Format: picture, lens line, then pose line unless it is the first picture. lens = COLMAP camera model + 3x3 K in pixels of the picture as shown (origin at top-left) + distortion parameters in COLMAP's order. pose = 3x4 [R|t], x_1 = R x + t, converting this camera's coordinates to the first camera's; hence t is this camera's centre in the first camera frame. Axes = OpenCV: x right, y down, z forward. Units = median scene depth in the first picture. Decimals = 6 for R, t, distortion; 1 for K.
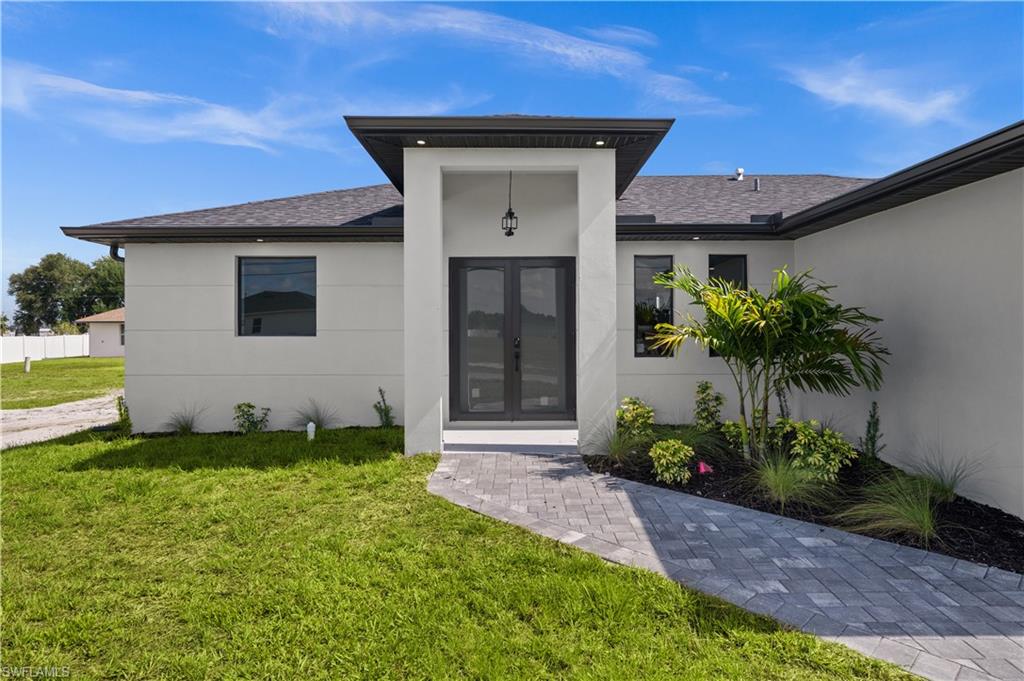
lens RADIAL K [[584.0, 0, 512.0], [0, 584.0, 340.5], [0, 0, 1]] dist [0.001434, 0.000234]
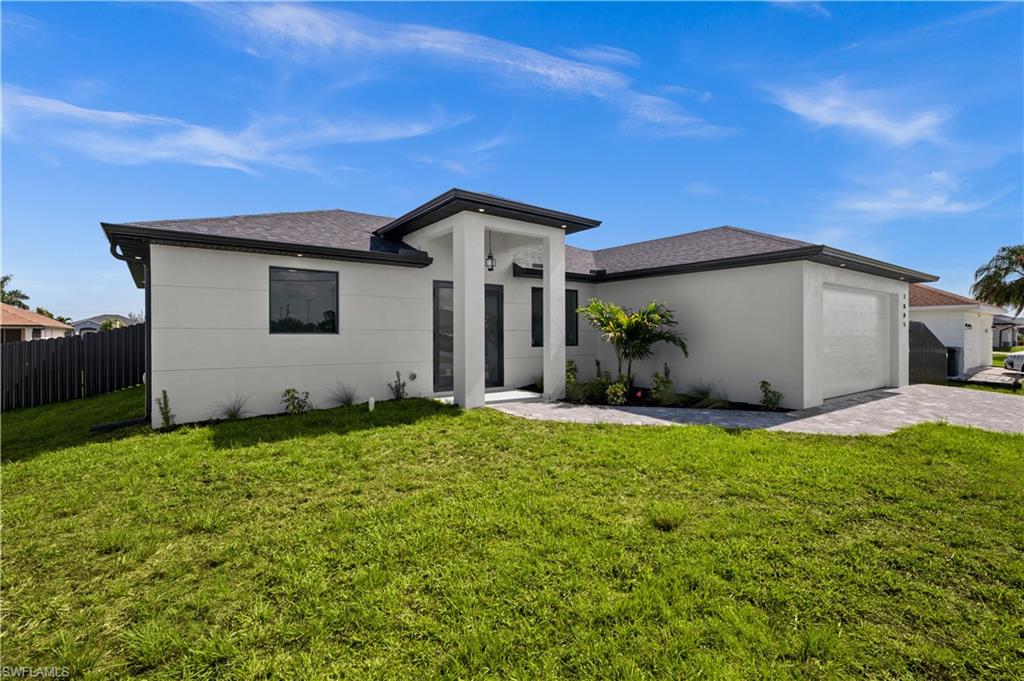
lens RADIAL K [[469.6, 0, 512.0], [0, 469.6, 340.5], [0, 0, 1]] dist [-0.000811, -0.000093]
pose [[0.820327, 0.000809, 0.571894, -0.631353], [0.005692, 0.999938, -0.009580, 0.019327], [-0.571866, 0.011114, 0.820272, -0.063394]]
